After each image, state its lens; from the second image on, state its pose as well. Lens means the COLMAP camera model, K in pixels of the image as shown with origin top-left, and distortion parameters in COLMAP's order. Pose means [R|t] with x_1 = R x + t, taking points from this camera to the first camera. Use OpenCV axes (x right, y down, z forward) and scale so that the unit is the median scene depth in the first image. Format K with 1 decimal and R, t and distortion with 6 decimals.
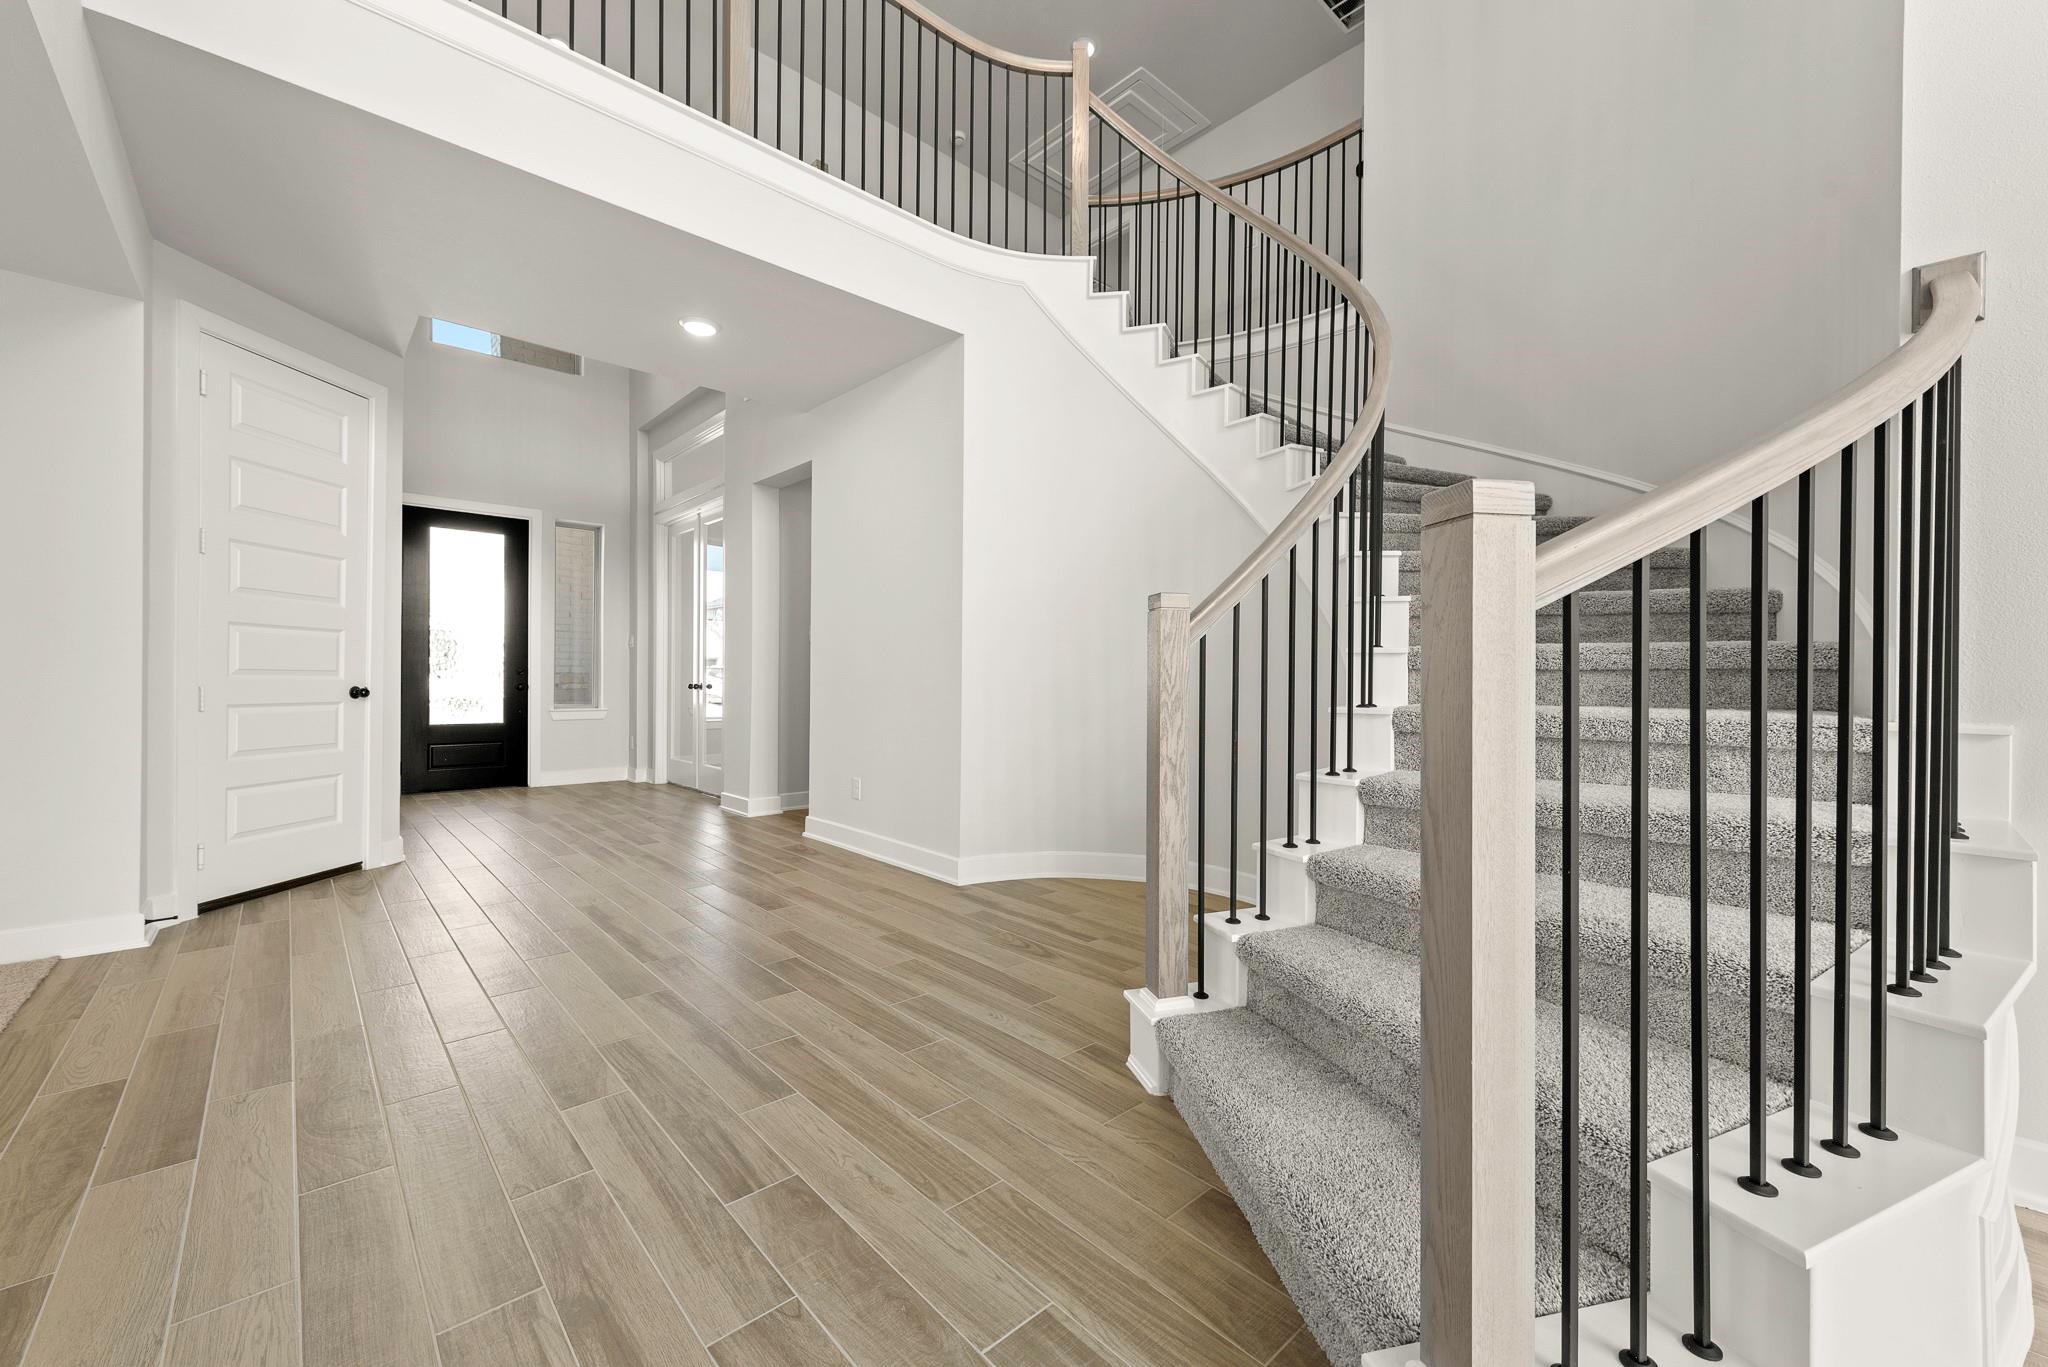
lens RADIAL K [[811.5, 0, 1037.3], [0, 811.5, 669.8], [0, 0, 1]] dist [-0.000196, -0.000252]
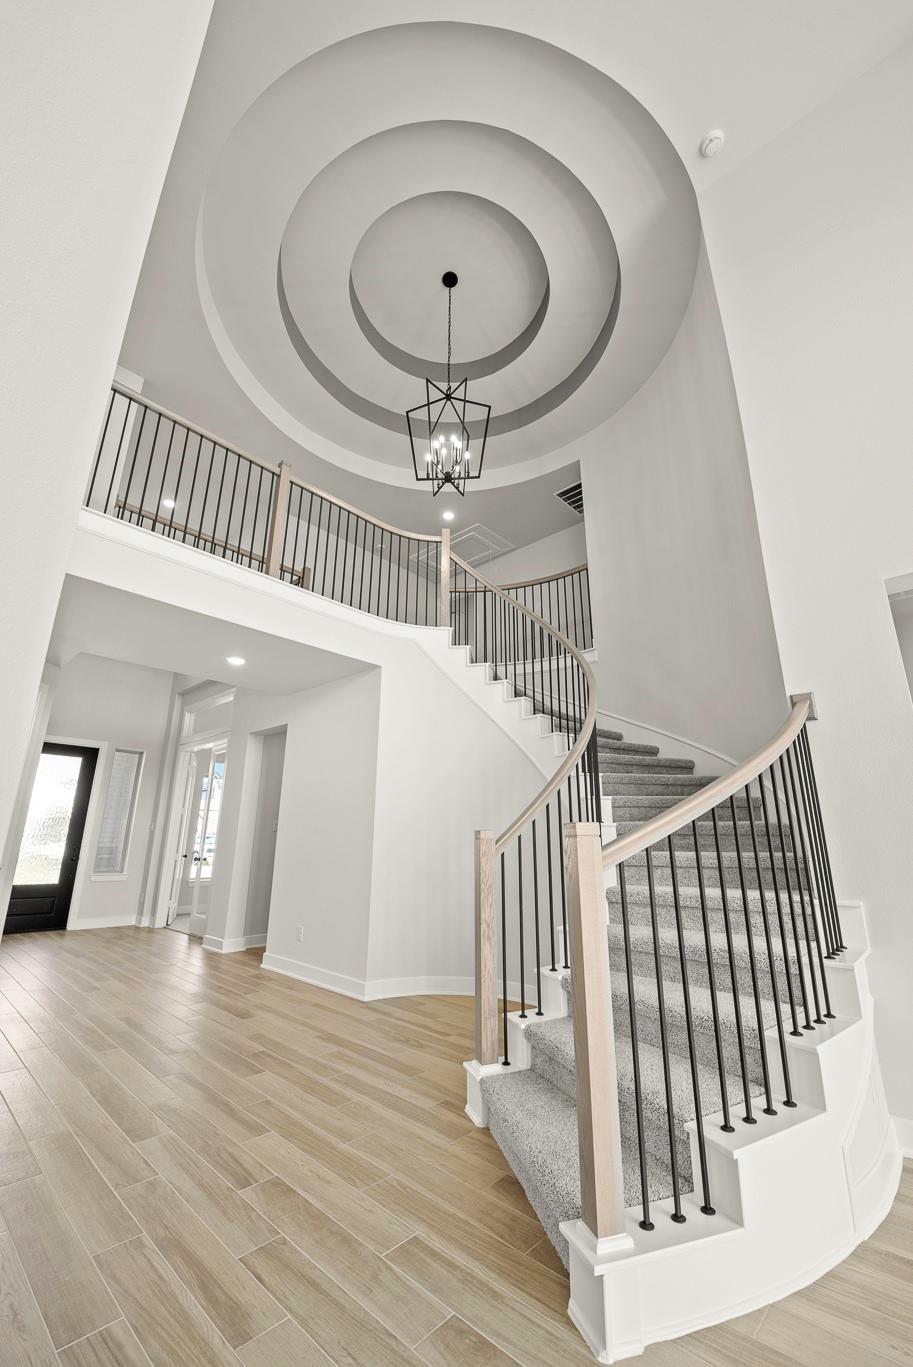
lens RADIAL K [[533.0, 0, 456.5], [0, 533.0, 683.5], [0, 0, 1]] dist [-0.022684, -0.000282]
pose [[0.997677, 0.018995, 0.065413, 0.002327], [0.000201, 0.959508, -0.281681, -0.070357], [-0.068114, 0.281040, 0.957276, -0.323021]]
